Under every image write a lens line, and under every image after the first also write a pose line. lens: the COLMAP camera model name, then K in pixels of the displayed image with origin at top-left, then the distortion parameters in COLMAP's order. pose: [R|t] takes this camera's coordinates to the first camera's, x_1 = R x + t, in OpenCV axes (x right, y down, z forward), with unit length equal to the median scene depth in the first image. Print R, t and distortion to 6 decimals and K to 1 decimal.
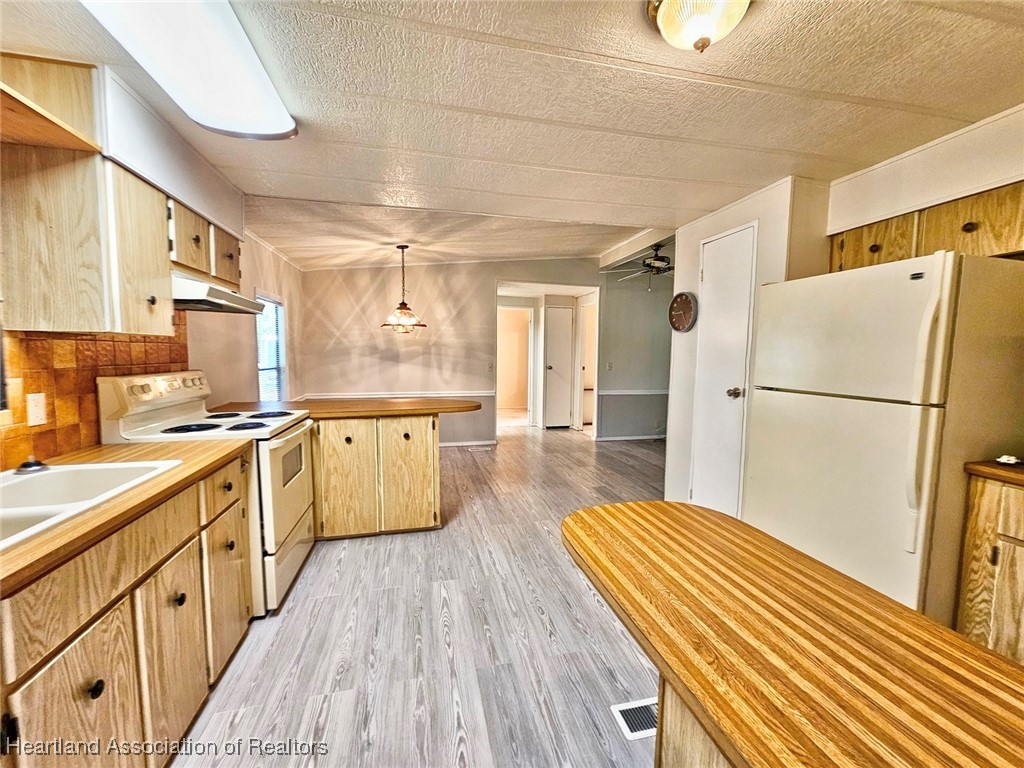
lens RADIAL K [[417.4, 0, 517.8], [0, 417.4, 384.2], [0, 0, 1]] dist [-0.000555, -0.000147]
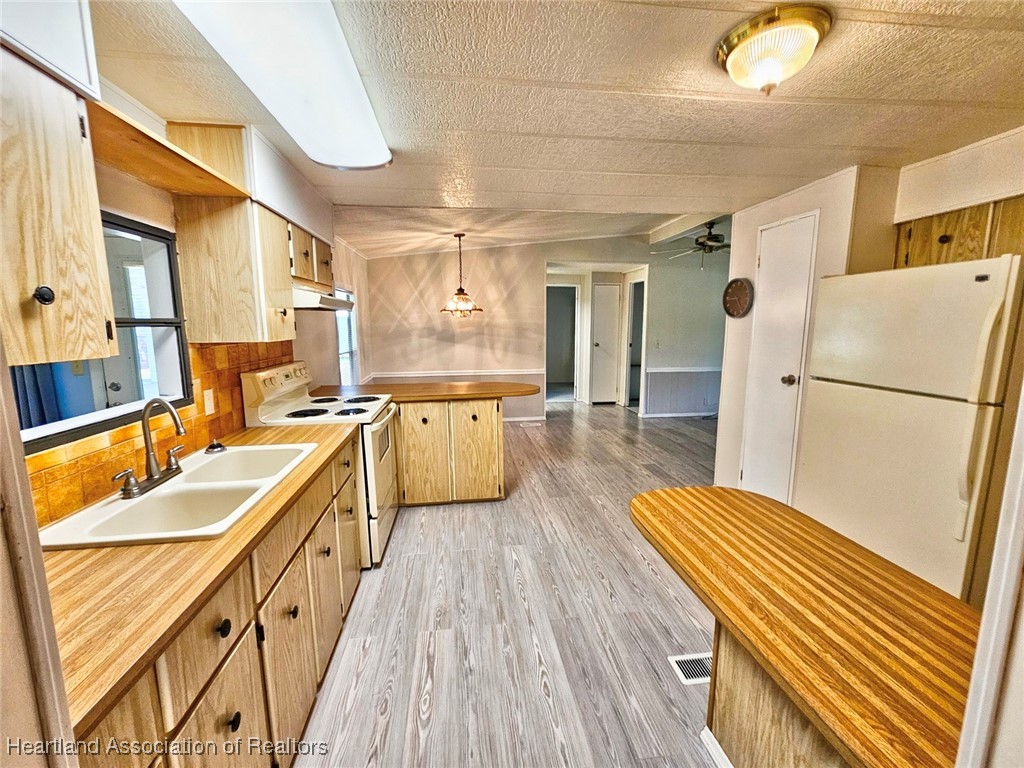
lens RADIAL K [[417.4, 0, 511.8], [0, 417.4, 378.9], [0, 0, 1]] dist [-0.001084, -0.000115]
pose [[0.994103, 0.001549, -0.108432, -0.064595], [0.004835, 0.998270, 0.058591, -0.060045], [0.108335, -0.058769, 0.992376, -0.123840]]
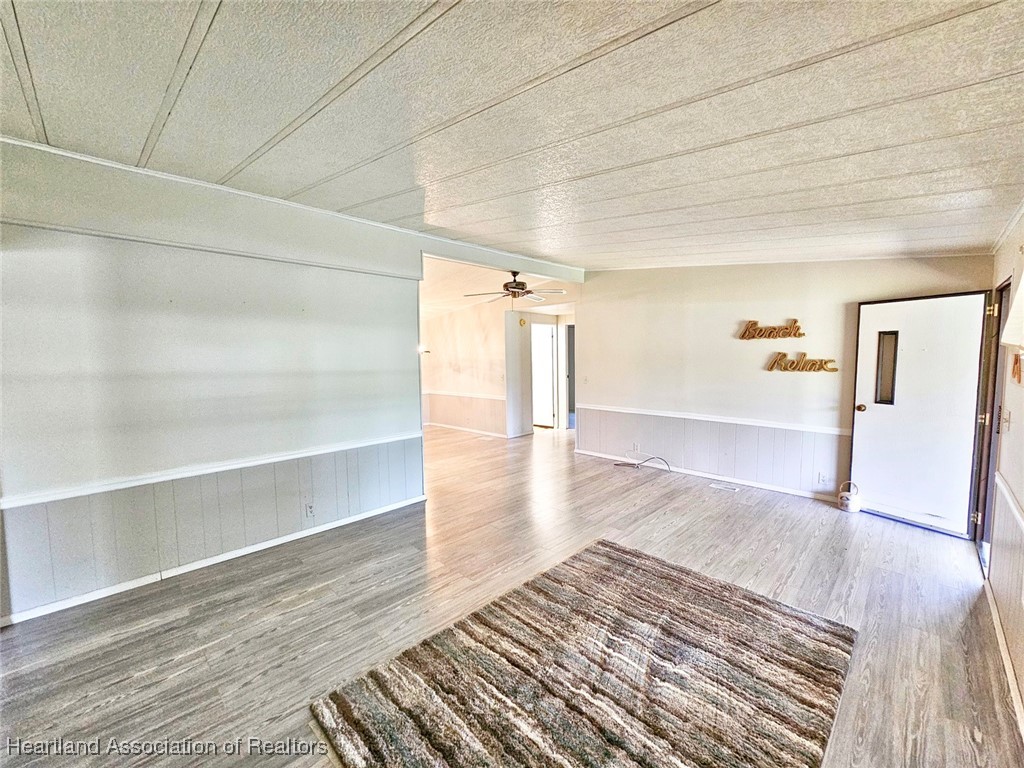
lens RADIAL K [[413.5, 0, 512.0], [0, 413.5, 384.0], [0, 0, 1]] dist [-0.000103, -0.000007]
pose [[0.527558, 0.041473, -0.848506, 2.944240], [-0.041780, 0.998866, 0.022845, -0.147742], [0.848491, 0.023398, 0.528693, 0.997822]]
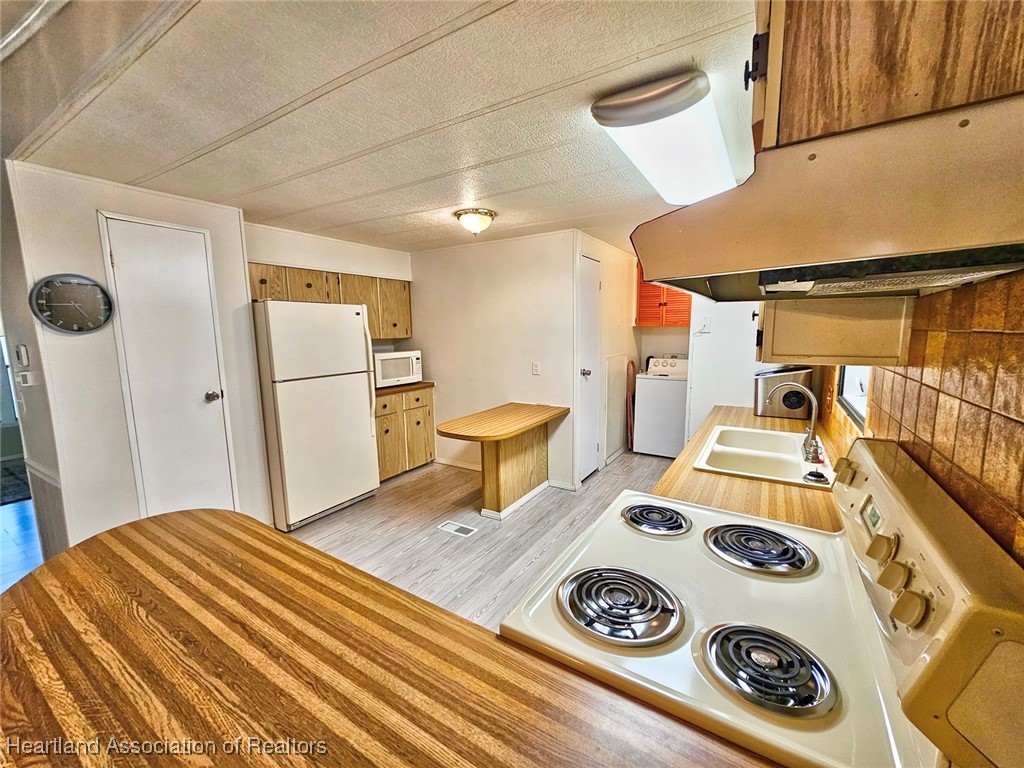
lens RADIAL K [[413.5, 0, 512.0], [0, 413.5, 384.0], [0, 0, 1]] dist [-0.000103, -0.000007]
pose [[-0.699224, -0.098510, 0.708083, -0.900408], [0.057568, 0.979486, 0.193116, -0.210031], [-0.712581, 0.175794, -0.679209, 1.510754]]
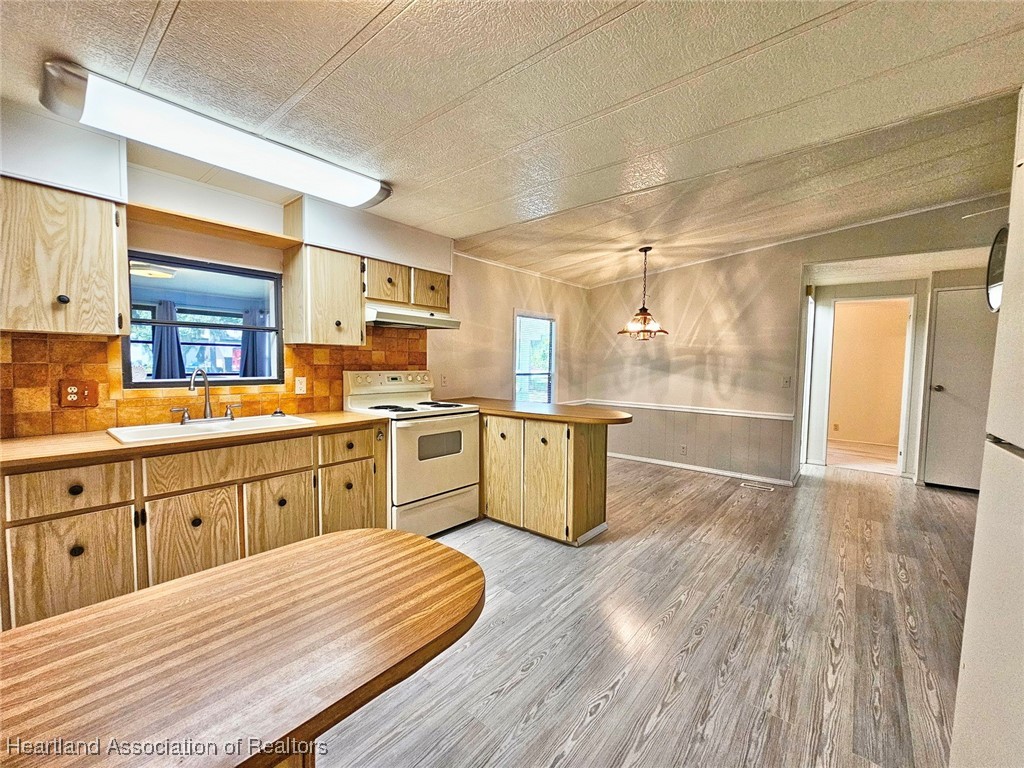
lens RADIAL K [[417.4, 0, 517.8], [0, 417.4, 384.2], [0, 0, 1]] dist [-0.000555, -0.000147]
pose [[0.602348, 0.043350, -0.797056, 0.685866], [-0.069293, 0.997595, 0.001890, -0.013178], [0.795220, 0.054092, 0.603903, 0.466285]]
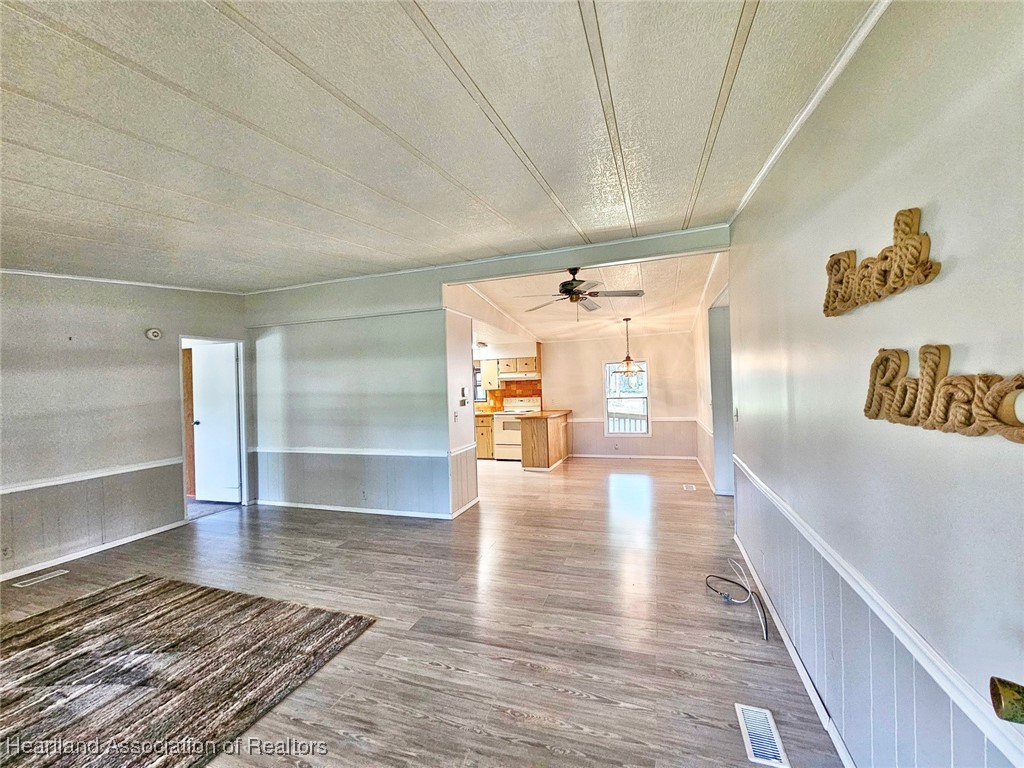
lens RADIAL K [[417.4, 0, 517.8], [0, 417.4, 384.2], [0, 0, 1]] dist [-0.000555, -0.000147]
pose [[-0.533270, 0.005816, -0.845925, 2.602256], [-0.033137, 0.999065, 0.027758, -0.273349], [0.845296, 0.042834, -0.532579, 3.201755]]
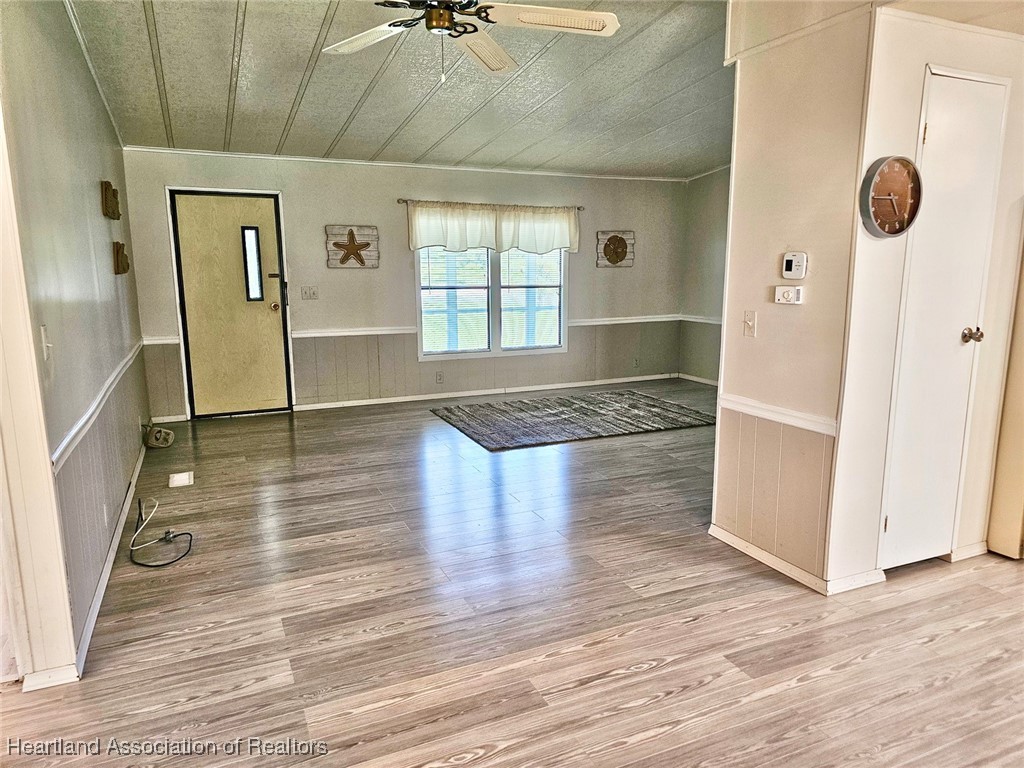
lens RADIAL K [[676.0, 0, 512.0], [0, 676.0, 384.0], [0, 0, 1]] dist [0.038482, -0.000345]
pose [[-0.181460, -0.186197, 0.965610, -0.567122], [0.070292, 0.976944, 0.201592, -0.234798], [-0.980883, 0.104455, -0.164188, 2.495298]]
